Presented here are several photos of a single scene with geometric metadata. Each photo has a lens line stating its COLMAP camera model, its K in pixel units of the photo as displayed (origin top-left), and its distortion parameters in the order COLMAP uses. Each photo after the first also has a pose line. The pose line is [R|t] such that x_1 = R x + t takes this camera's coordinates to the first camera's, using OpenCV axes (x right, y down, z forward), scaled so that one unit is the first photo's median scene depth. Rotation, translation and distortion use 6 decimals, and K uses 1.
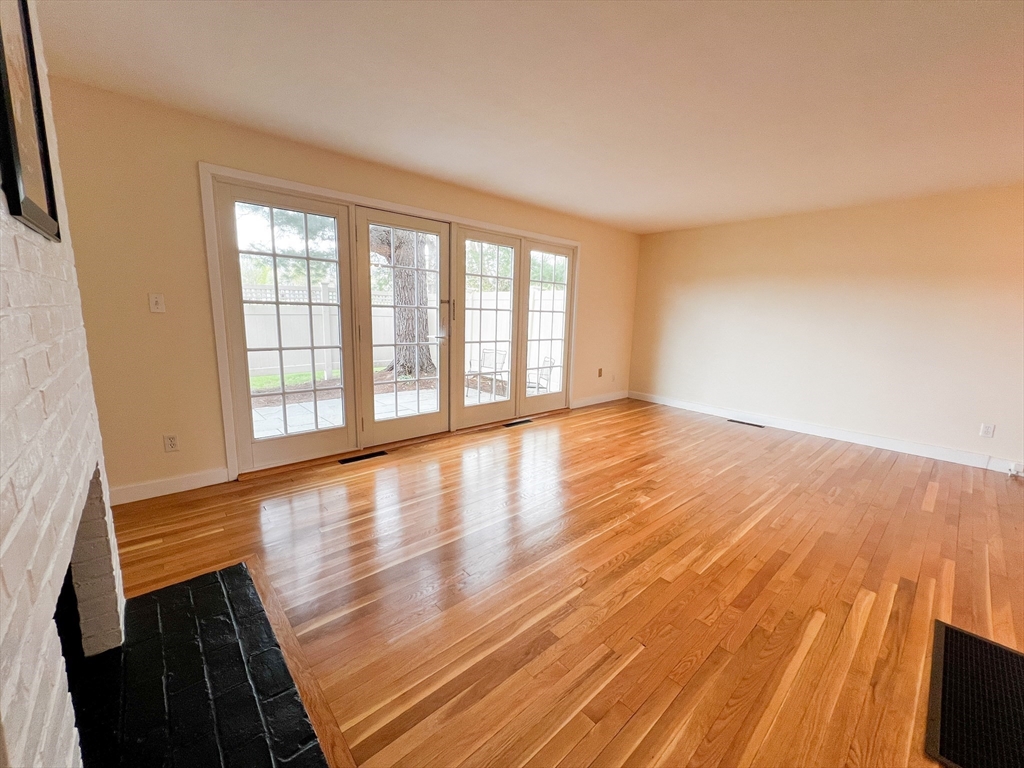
lens RADIAL K [[412.7, 0, 512.0], [0, 412.7, 379.4], [0, 0, 1]] dist [0.000604, 0.000118]
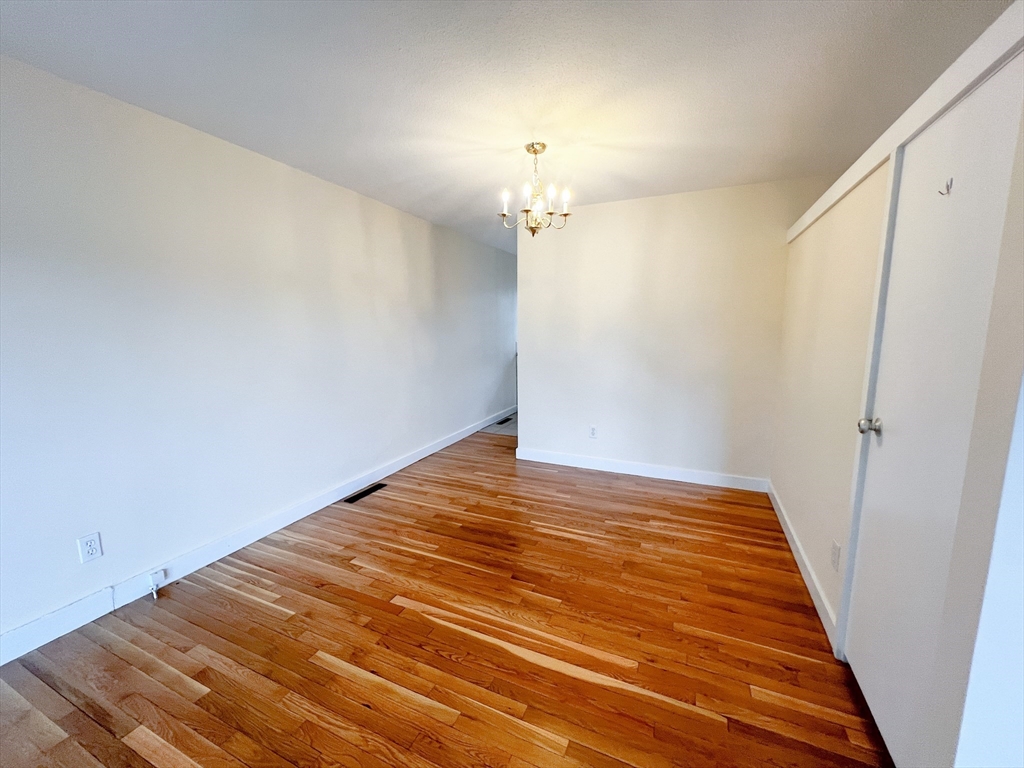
lens RADIAL K [[408.8, 0, 510.3], [0, 408.8, 382.4], [0, 0, 1]] dist [0.000550, 0.000168]
pose [[-0.405370, -0.150554, 0.901670, 0.663539], [0.140456, 0.964375, 0.224170, -0.158891], [-0.903298, 0.217517, -0.369782, 0.888090]]
